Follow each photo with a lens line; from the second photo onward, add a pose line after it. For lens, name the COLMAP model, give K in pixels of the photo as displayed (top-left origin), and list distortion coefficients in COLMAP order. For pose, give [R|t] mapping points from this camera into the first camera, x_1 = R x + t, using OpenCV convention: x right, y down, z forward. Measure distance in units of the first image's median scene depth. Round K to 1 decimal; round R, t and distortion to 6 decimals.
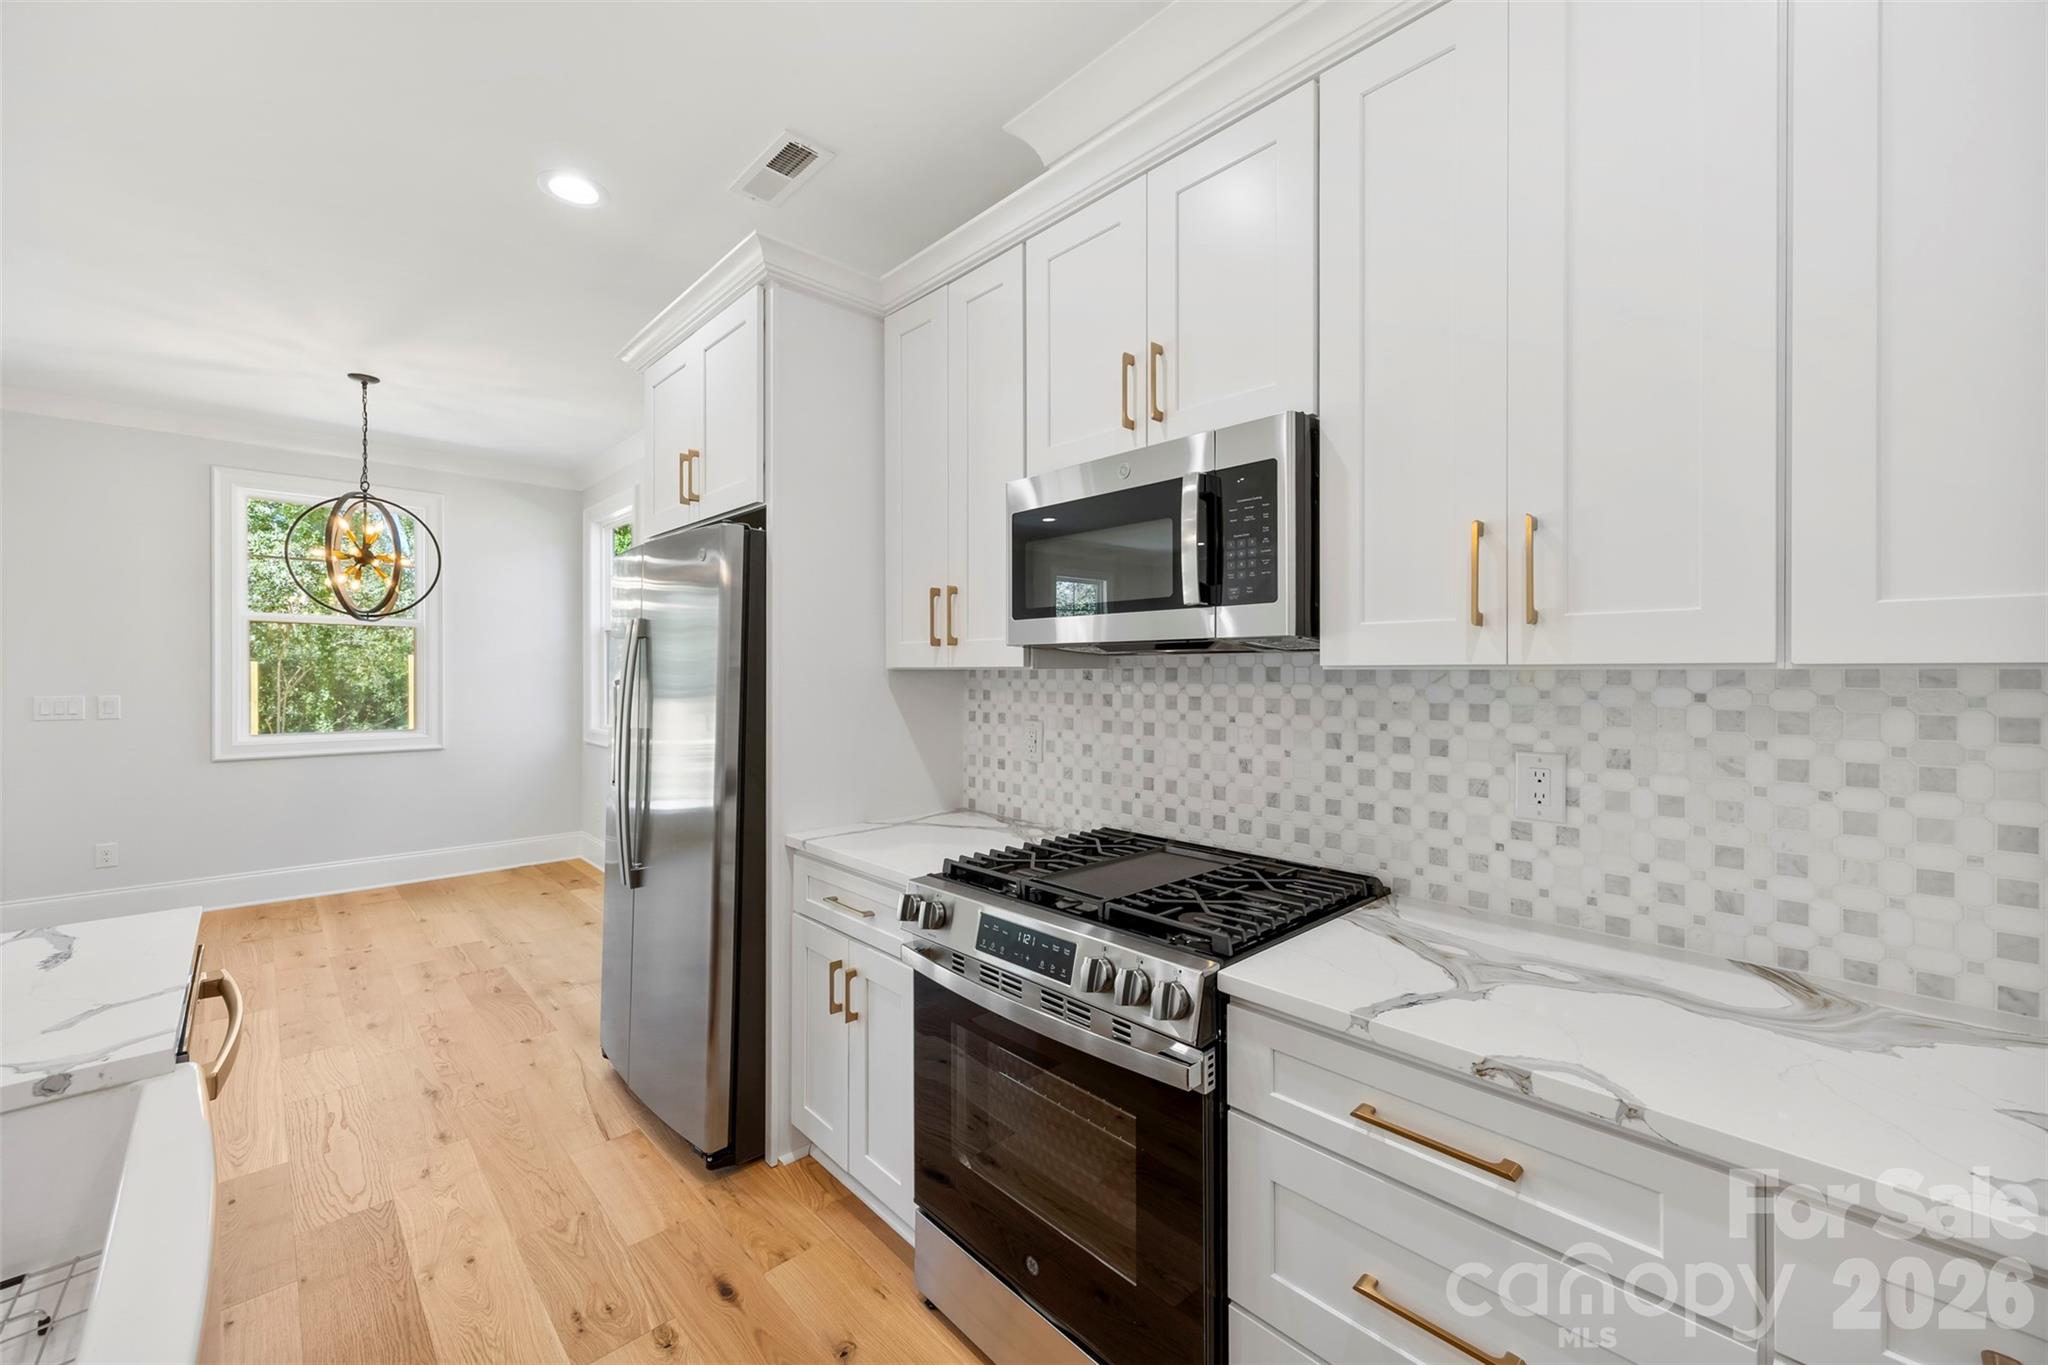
lens RADIAL K [[809.5, 0, 1016.9], [0, 809.5, 670.3], [0, 0, 1]] dist [0.003148, 0.000703]
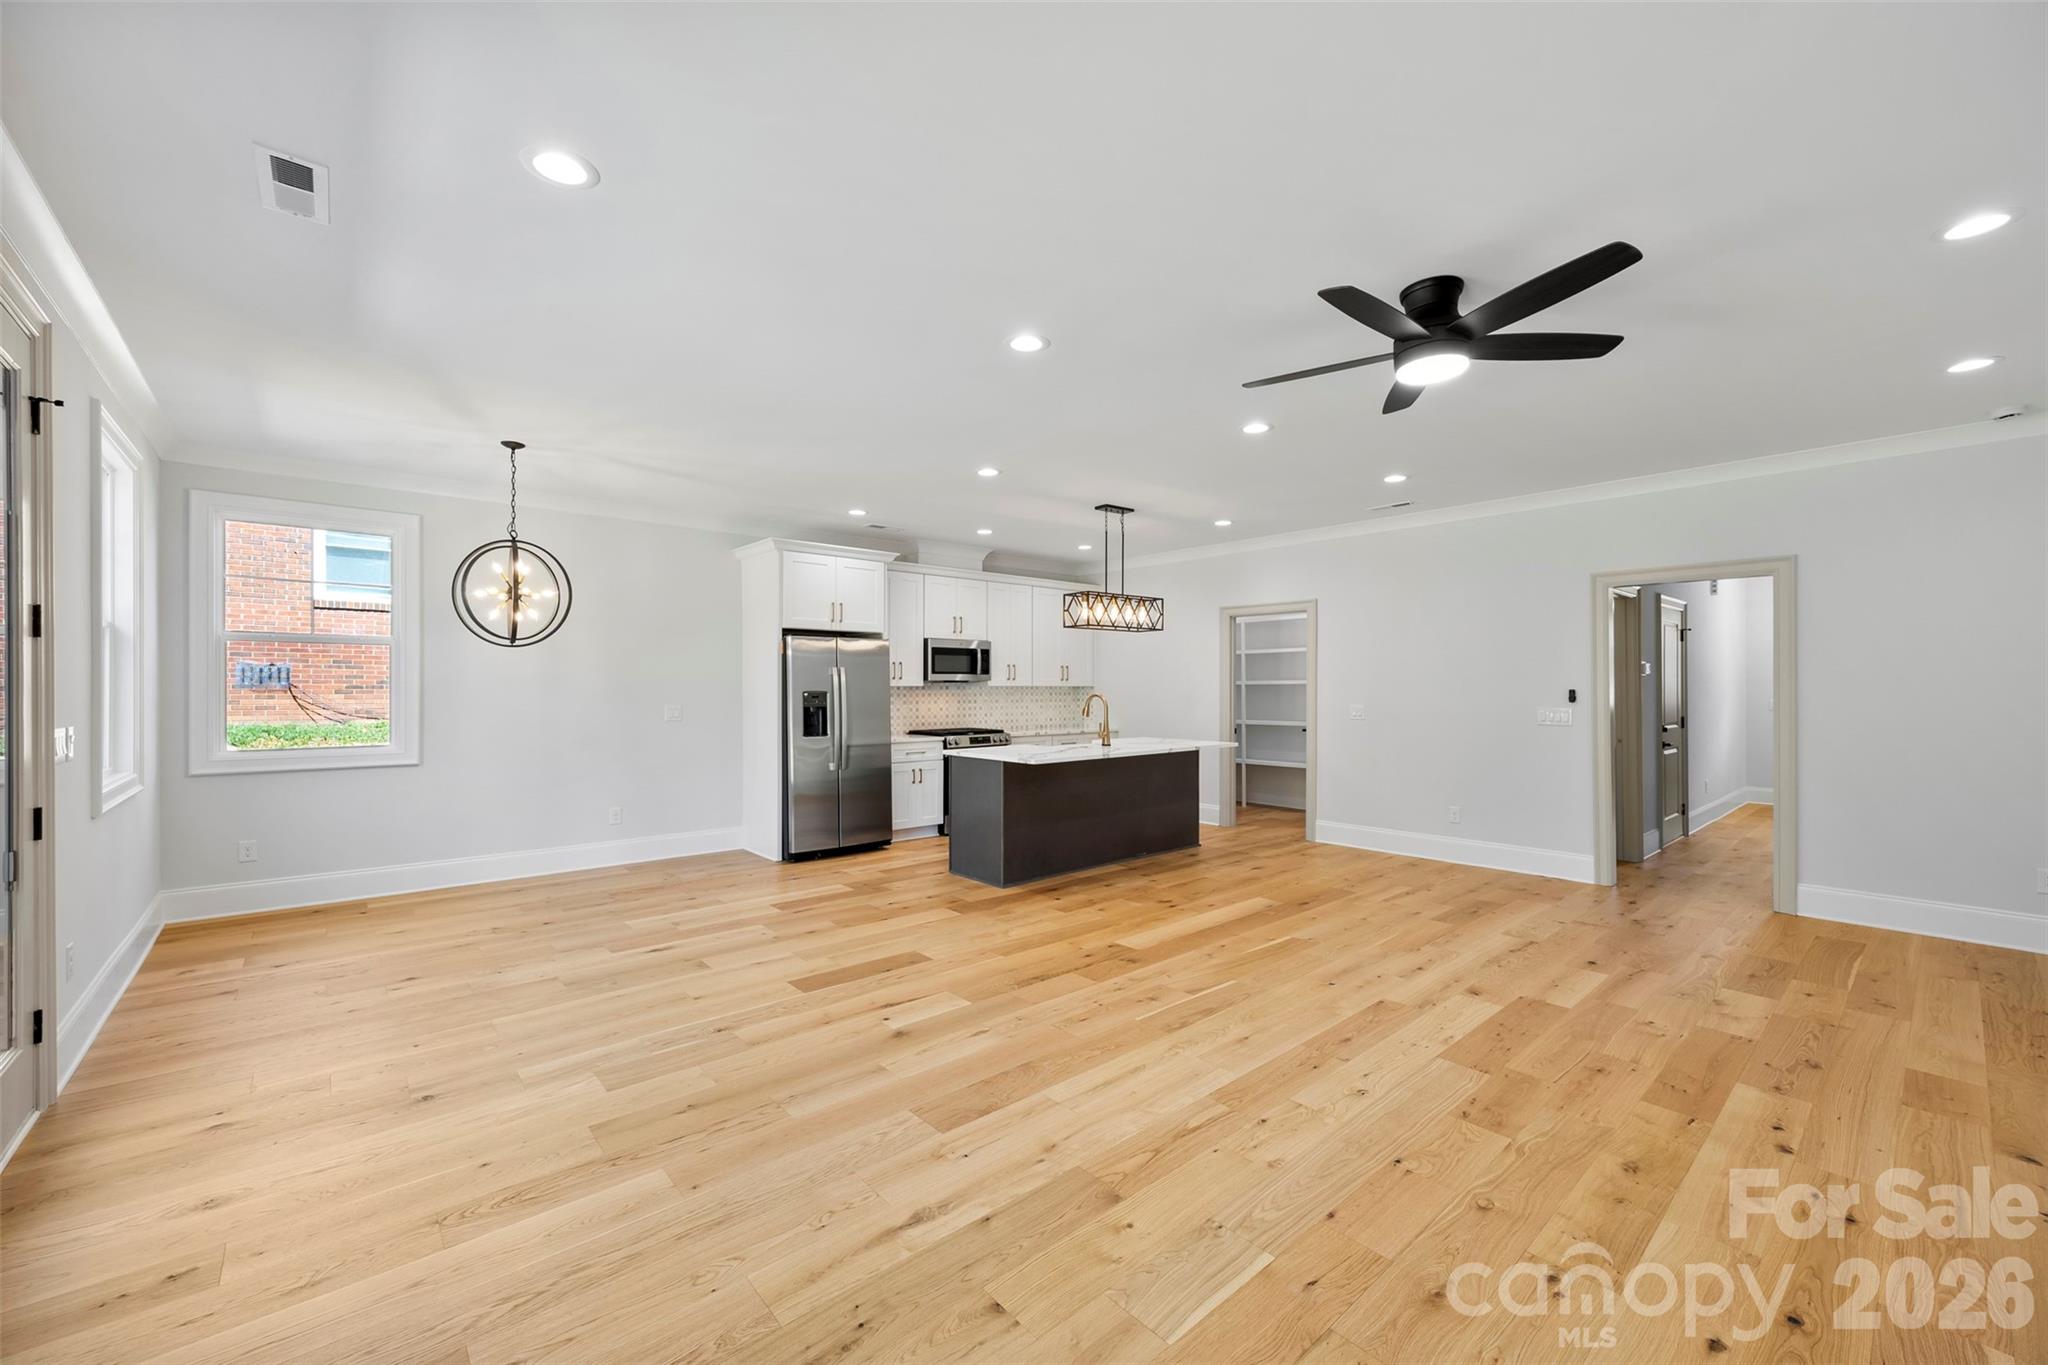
lens RADIAL K [[807.0, 0, 1019.4], [0, 807.0, 685.1], [0, 0, 1]] dist [0.003884, 0.000107]
pose [[0.044856, 0.000414, 0.998993, -4.303641], [-0.001593, 0.999999, -0.000343, -0.009263], [-0.998992, -0.001576, 0.044857, 0.435113]]
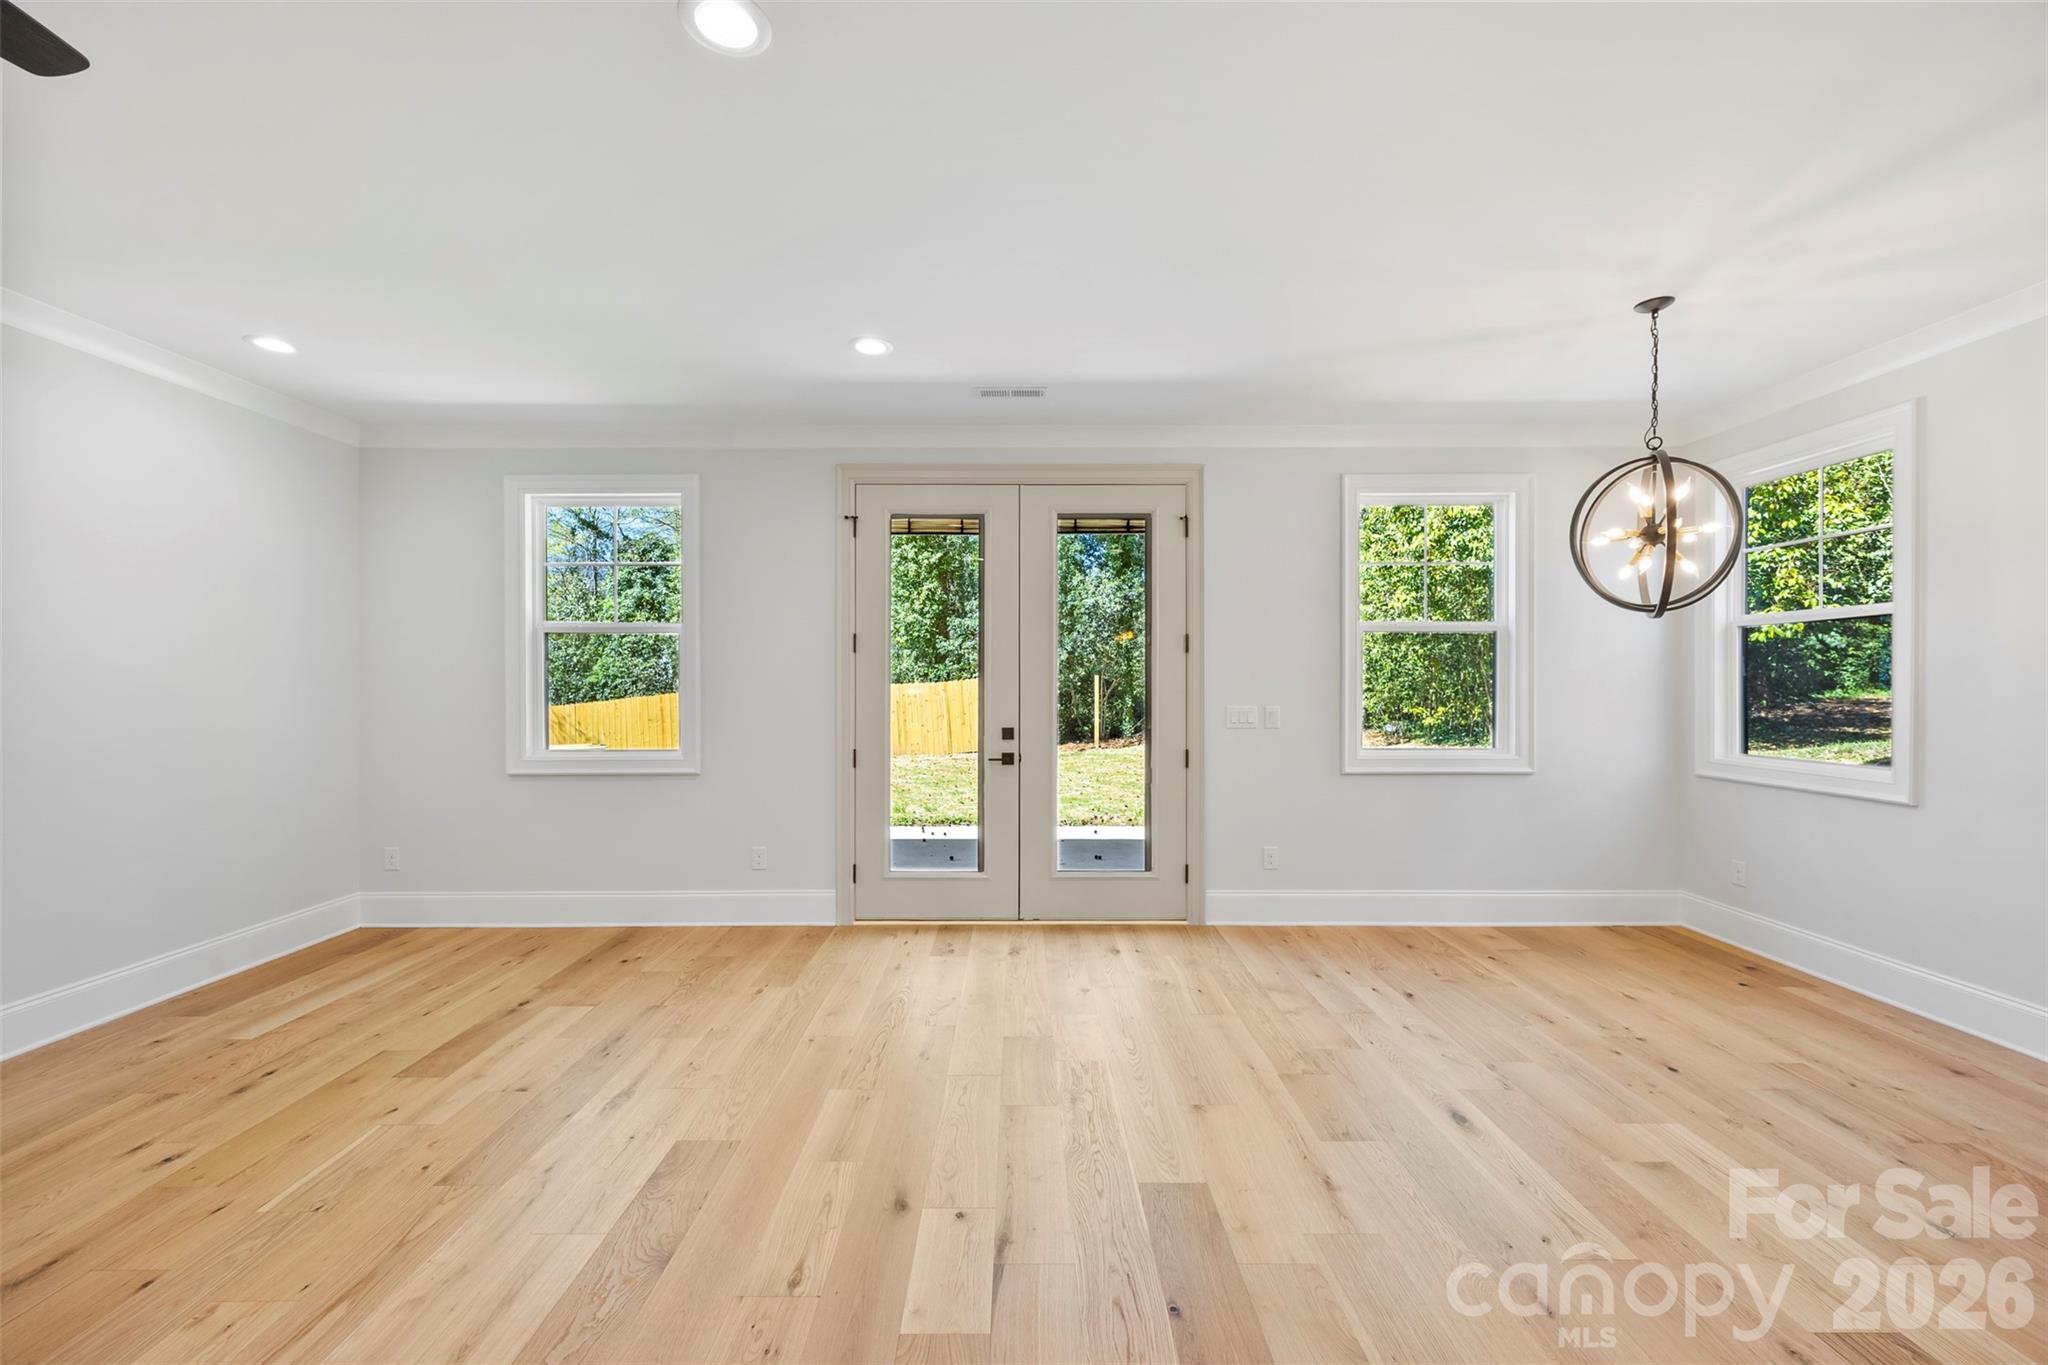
lens RADIAL K [[807.0, 0, 1019.4], [0, 807.0, 685.1], [0, 0, 1]] dist [0.003884, 0.000107]
pose [[0.725912, 0.000570, -0.687787, -1.559981], [0.002675, 0.999990, 0.003652, -0.000673], [0.687782, -0.004491, 0.725903, 0.044270]]
